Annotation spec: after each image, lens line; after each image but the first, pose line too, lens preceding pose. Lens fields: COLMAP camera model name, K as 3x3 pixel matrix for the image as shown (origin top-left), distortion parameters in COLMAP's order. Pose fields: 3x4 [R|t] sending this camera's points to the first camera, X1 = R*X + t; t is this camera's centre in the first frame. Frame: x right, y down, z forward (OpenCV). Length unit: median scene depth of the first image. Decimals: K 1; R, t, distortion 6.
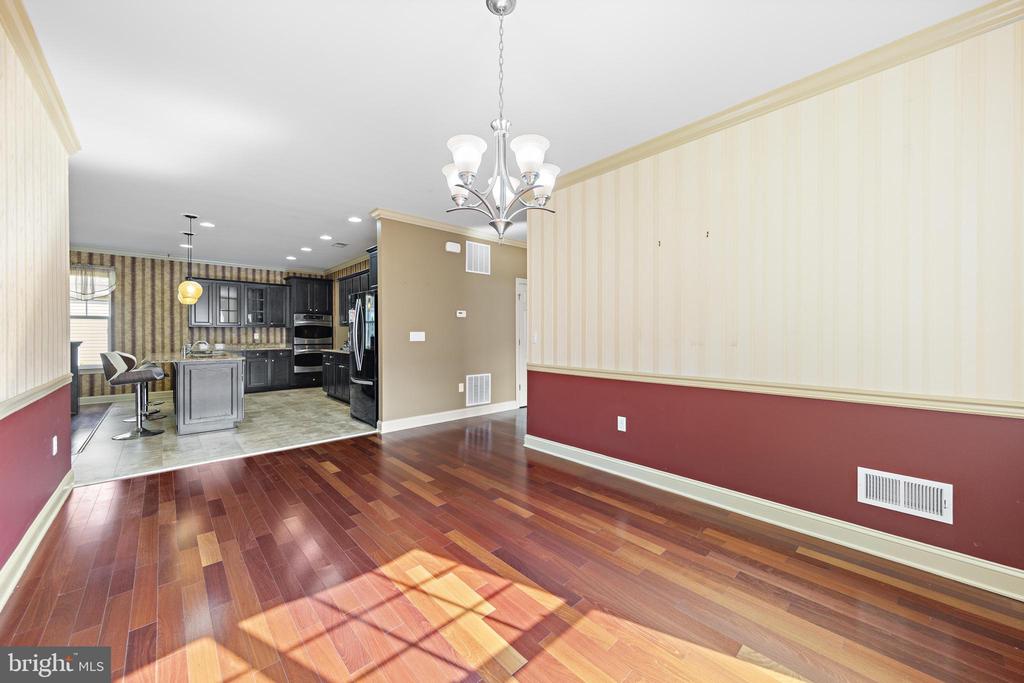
lens RADIAL K [[380.9, 0, 518.4], [0, 380.9, 336.6], [0, 0, 1]] dist [0.008082, -0.001515]
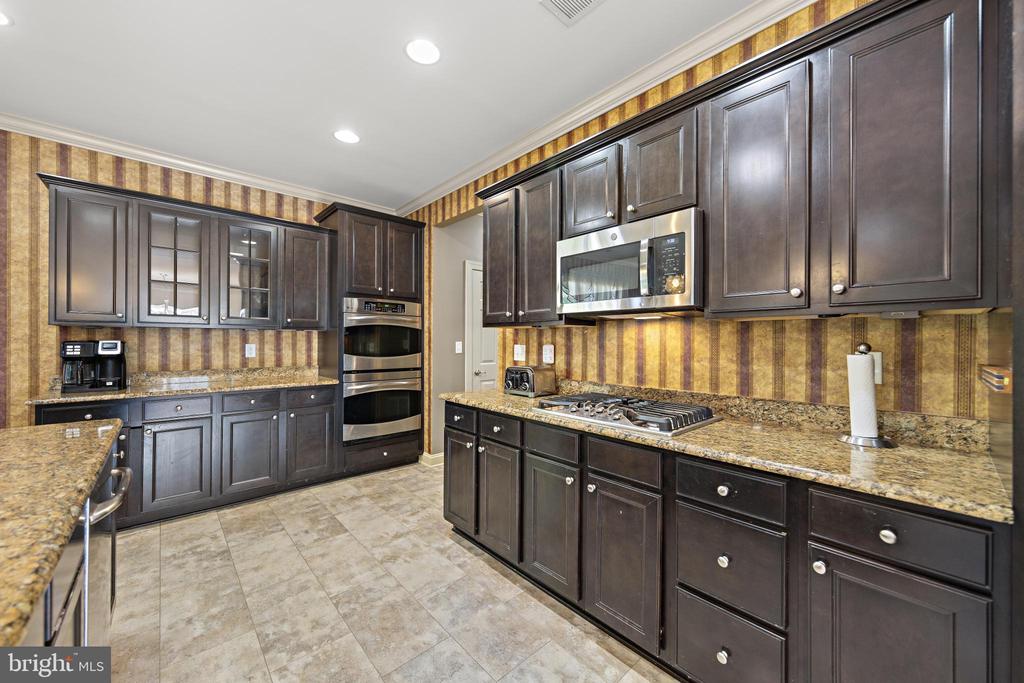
lens RADIAL K [[387.3, 0, 515.3], [0, 387.3, 340.1], [0, 0, 1]] dist [0.007861, -0.001752]
pose [[0.999927, 0.003619, -0.011552, -0.452397], [-0.003716, 0.999958, -0.008434, -0.011653], [0.011521, 0.008476, 0.999898, 0.668612]]
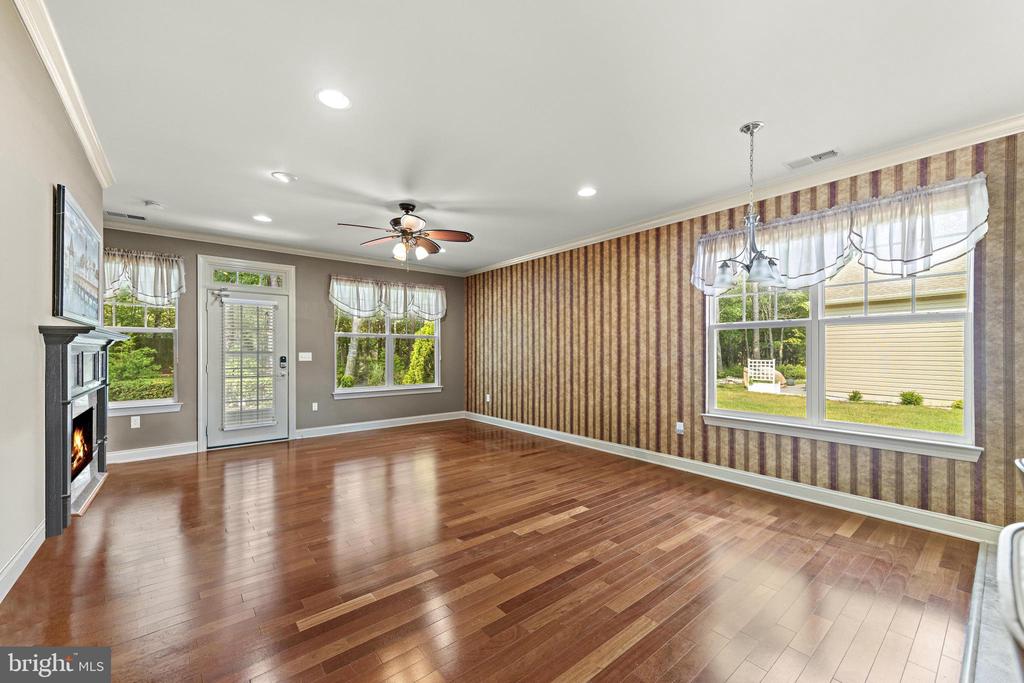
lens RADIAL K [[403.2, 0, 519.1], [0, 403.2, 350.7], [0, 0, 1]] dist [0.008274, -0.000529]
pose [[-0.057368, -0.000070, -0.998353, -0.601674], [-0.005710, 0.999984, 0.000258, -0.010779], [0.998337, 0.005715, -0.057367, 0.545615]]
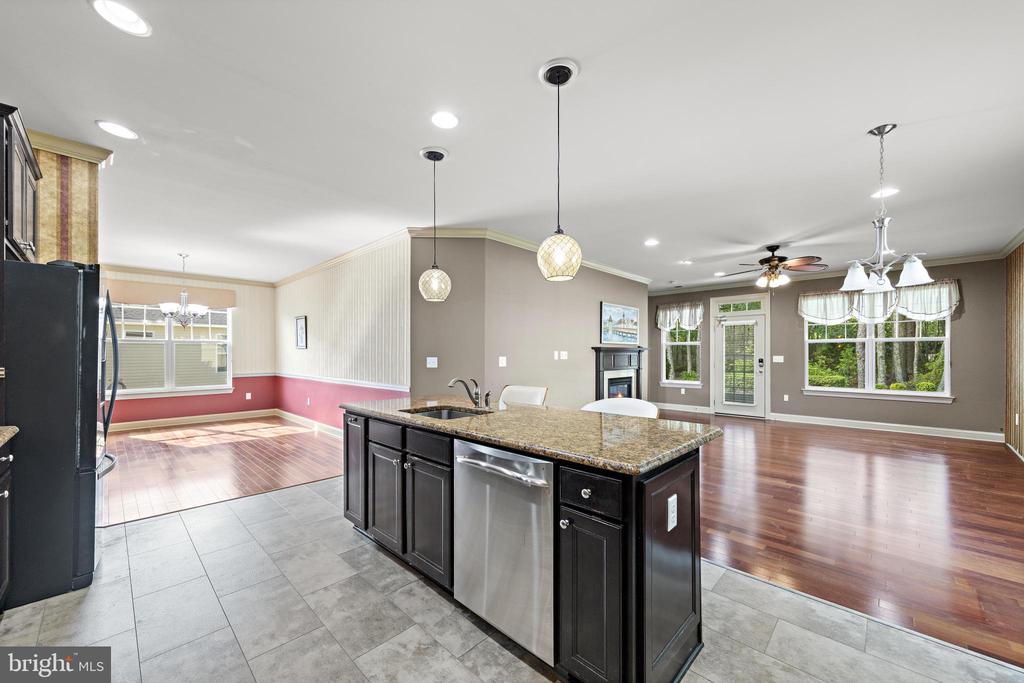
lens RADIAL K [[387.3, 0, 513.5], [0, 387.3, 354.9], [0, 0, 1]] dist [0.007861, -0.001752]
pose [[-0.998769, -0.000158, -0.049612, -0.633302], [-0.000529, 0.999972, 0.007475, -0.014394], [0.049610, 0.007492, -0.998741, 1.063065]]
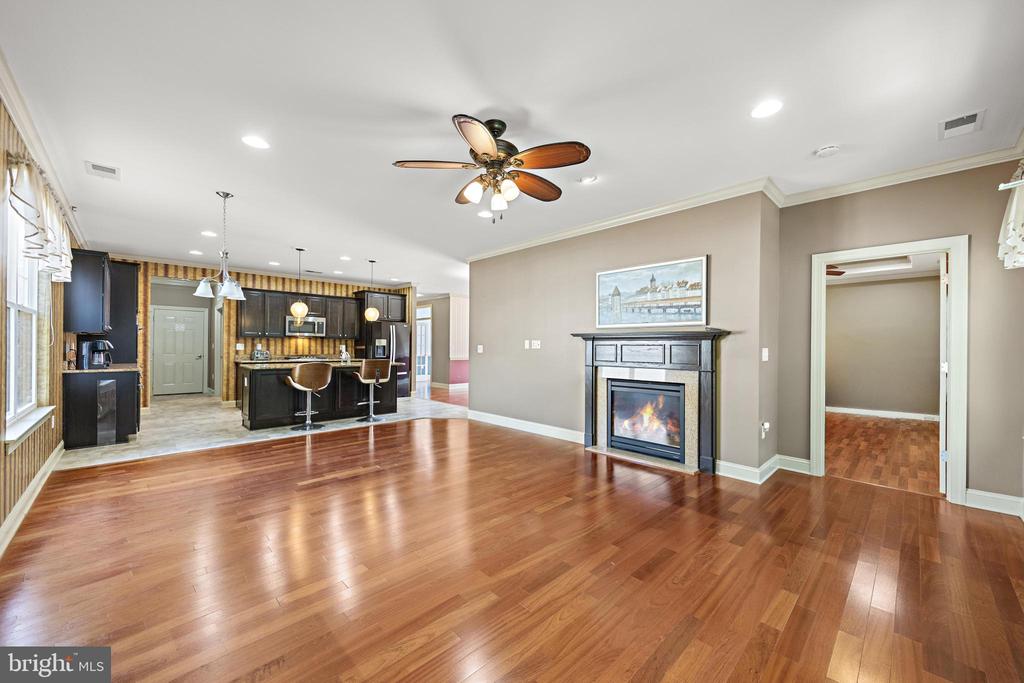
lens RADIAL K [[387.3, 0, 519.4], [0, 387.3, 345.8], [0, 0, 1]] dist [0.007861, -0.001752]
pose [[-0.030811, 0.001702, 0.999524, -1.519781], [-0.001404, 0.999997, -0.001746, -0.003851], [-0.999524, -0.001457, -0.030809, 0.345142]]
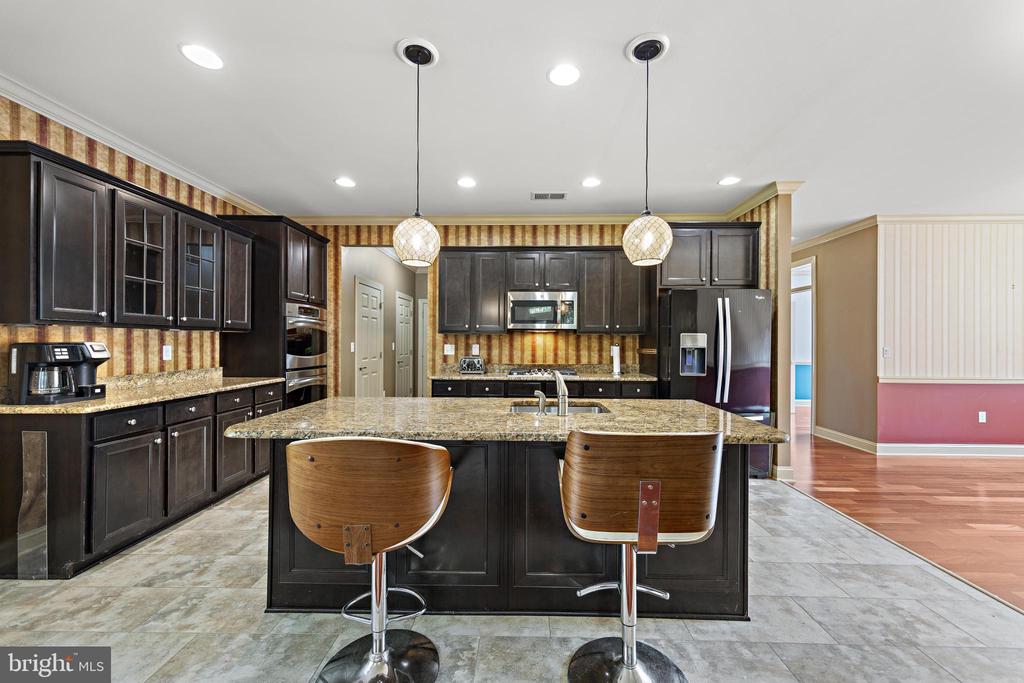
lens RADIAL K [[387.3, 0, 517.9], [0, 387.3, 341.7], [0, 0, 1]] dist [0.007861, -0.001752]
pose [[0.694933, 0.003458, 0.719066, -0.822222], [0.000423, 0.999986, -0.005218, -0.011518], [-0.719074, 0.003931, 0.694922, 0.552804]]
